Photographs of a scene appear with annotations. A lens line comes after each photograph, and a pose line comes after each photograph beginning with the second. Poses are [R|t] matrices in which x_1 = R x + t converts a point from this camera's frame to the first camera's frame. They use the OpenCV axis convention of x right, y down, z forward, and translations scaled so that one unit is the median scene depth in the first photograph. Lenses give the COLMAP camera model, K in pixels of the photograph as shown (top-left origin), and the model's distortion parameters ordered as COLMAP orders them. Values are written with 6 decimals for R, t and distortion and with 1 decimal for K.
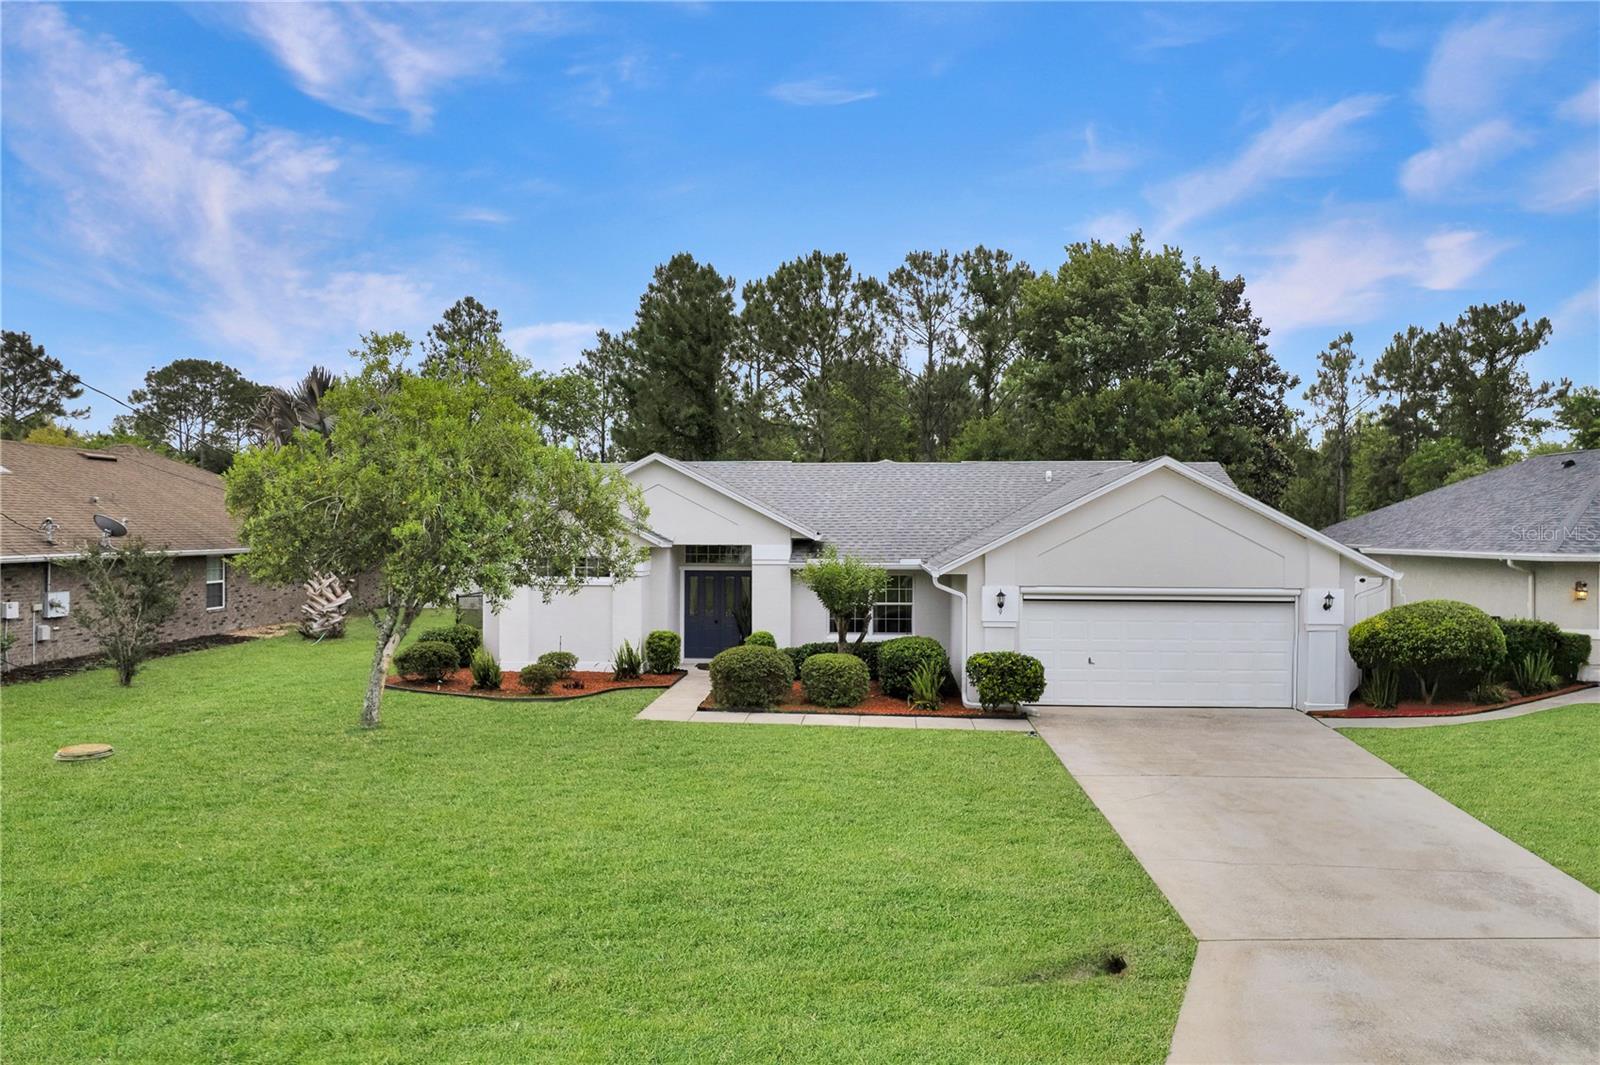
lens RADIAL K [[1041.0, 0, 786.4], [0, 1041.0, 503.5], [0, 0, 1]] dist [-0.067586, 0.057867]
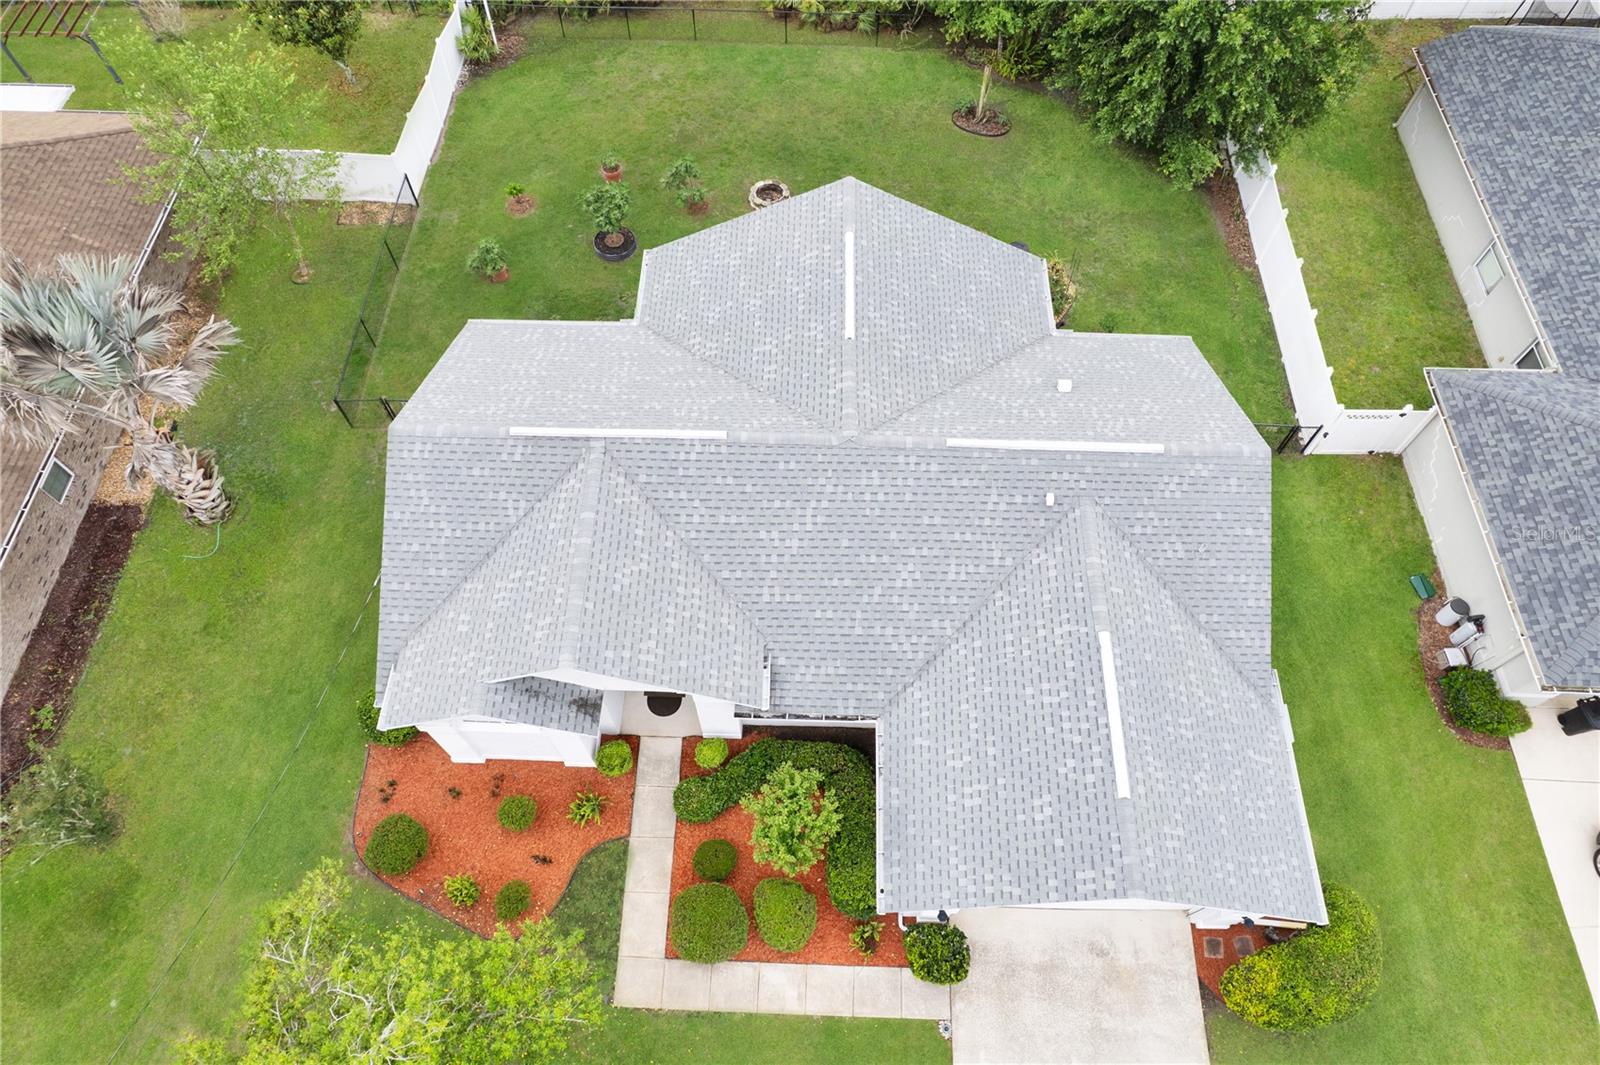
lens RADIAL K [[1041.0, 0, 786.4], [0, 1041.0, 503.5], [0, 0, 1]] dist [-0.067586, 0.057867]
pose [[0.998947, -0.044052, 0.012845, 0.034980], [0.009695, 0.476234, 0.879265, -0.657682], [-0.044851, -0.878214, 0.476159, 0.562494]]
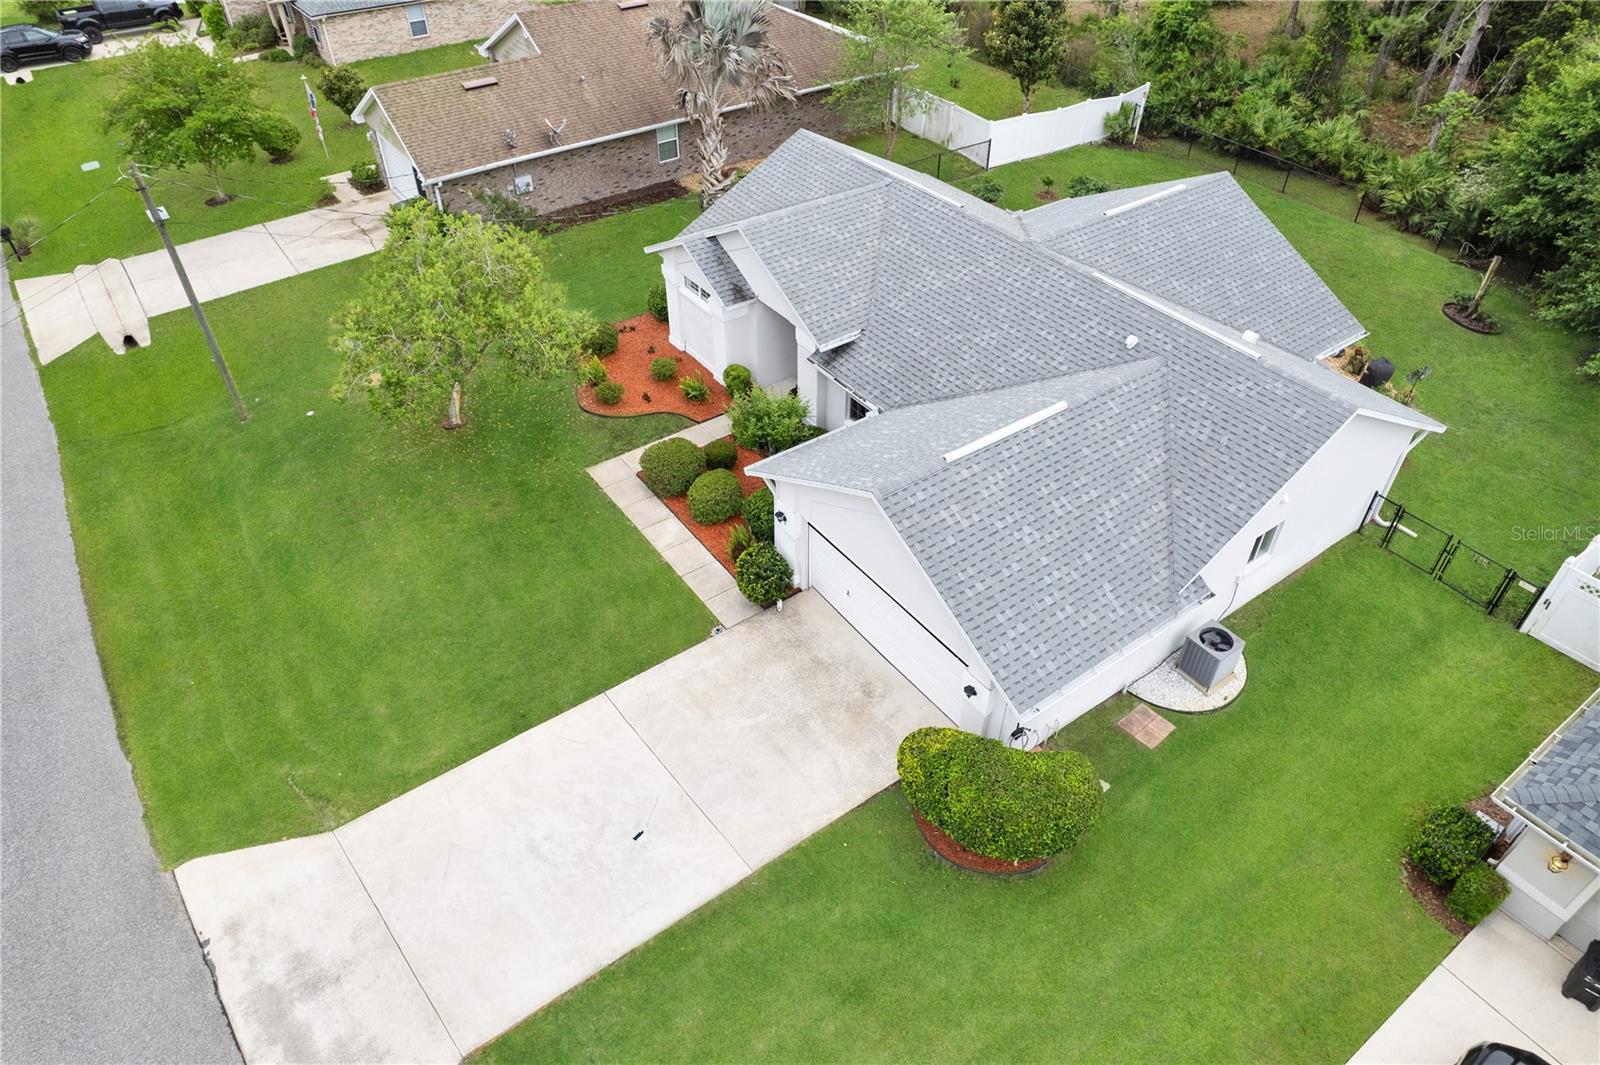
lens RADIAL K [[1041.0, 0, 786.4], [0, 1041.0, 503.5], [0, 0, 1]] dist [-0.067586, 0.057867]
pose [[0.633061, 0.482157, -0.605606, 0.582838], [0.033704, 0.764423, 0.643833, -0.428357], [0.773368, -0.427997, 0.467676, 0.299888]]
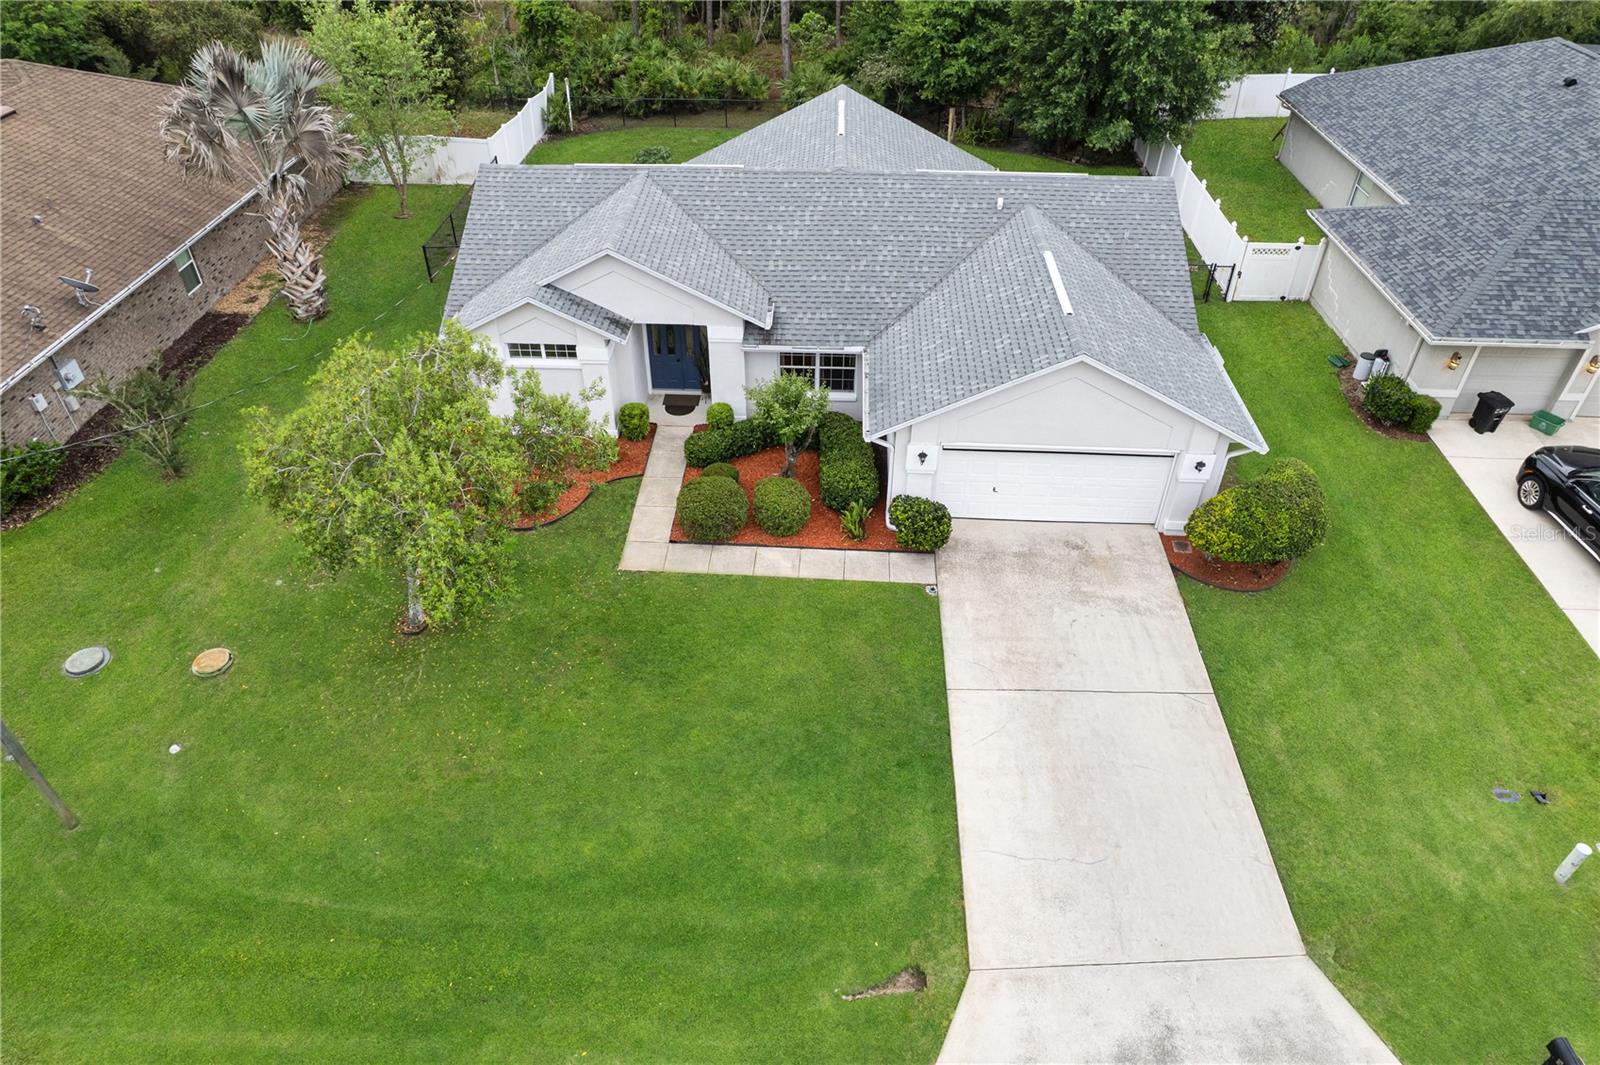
lens RADIAL K [[1041.0, 0, 786.4], [0, 1041.0, 503.5], [0, 0, 1]] dist [-0.067586, 0.057867]
pose [[0.999677, -0.020085, 0.015573, 0.022161], [0.005823, 0.777459, 0.628907, -0.387267], [-0.024738, -0.628613, 0.777324, 0.040416]]
